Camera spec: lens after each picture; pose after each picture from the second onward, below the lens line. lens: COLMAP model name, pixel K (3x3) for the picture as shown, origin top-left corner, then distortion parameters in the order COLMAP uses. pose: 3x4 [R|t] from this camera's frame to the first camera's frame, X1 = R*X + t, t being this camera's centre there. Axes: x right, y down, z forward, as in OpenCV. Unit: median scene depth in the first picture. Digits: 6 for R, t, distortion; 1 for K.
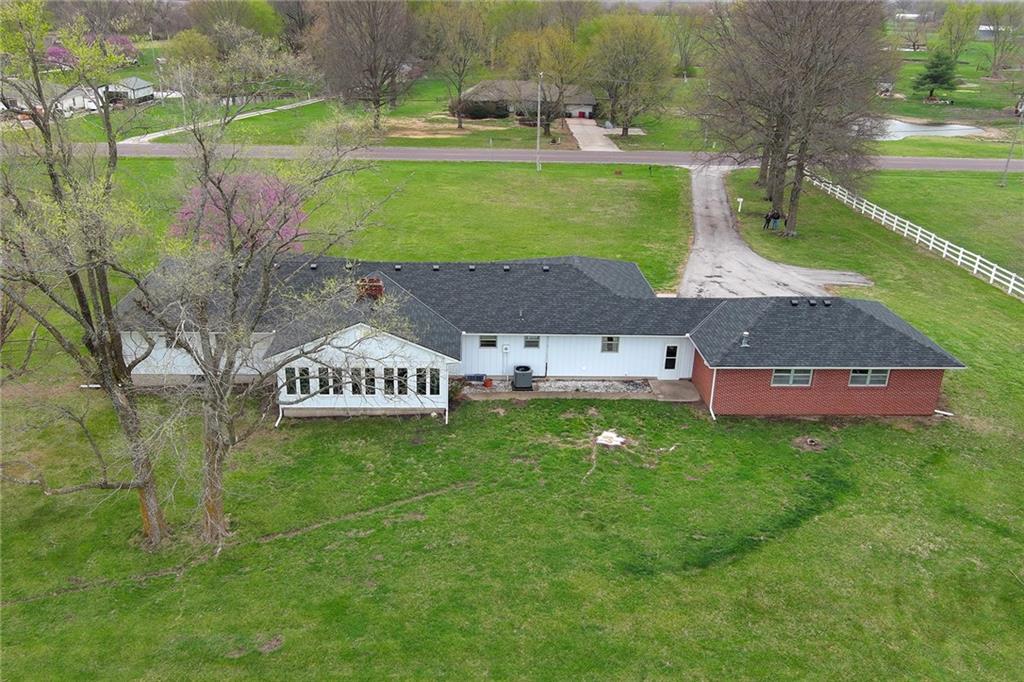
lens RADIAL K [[821.3, 0, 512.0], [0, 821.3, 341.0], [0, 0, 1]] dist [0.044688, -0.065660]
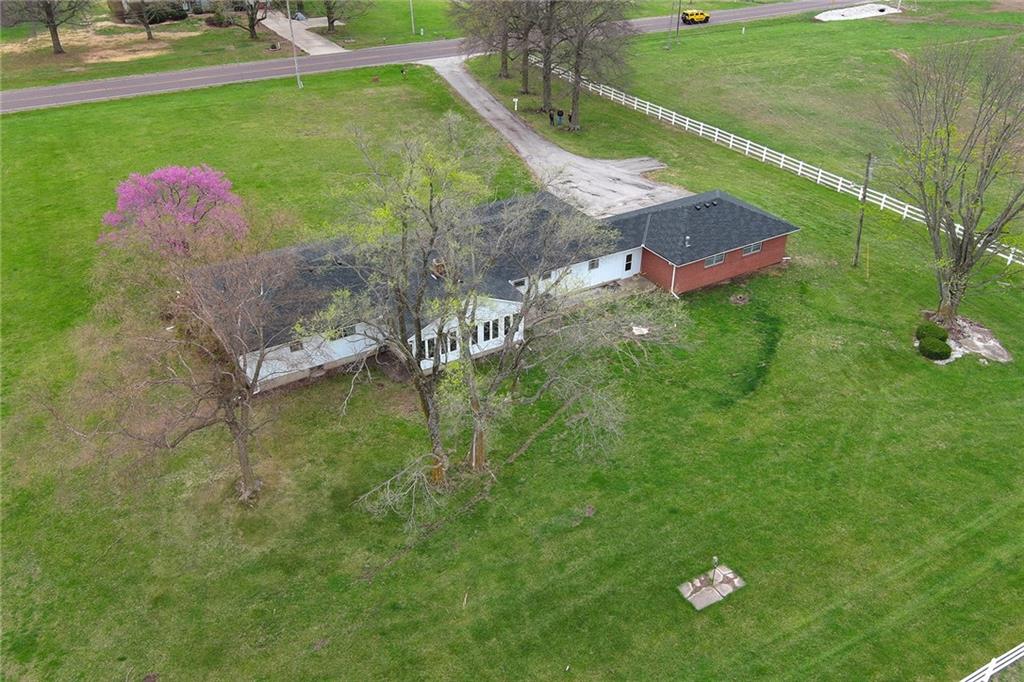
lens RADIAL K [[821.3, 0, 512.0], [0, 821.3, 341.0], [0, 0, 1]] dist [0.044688, -0.065660]
pose [[0.880133, -0.267847, 0.391948, -0.594600], [0.193733, 0.956402, 0.218546, -0.205297], [-0.433397, -0.116416, 0.893652, -0.208635]]
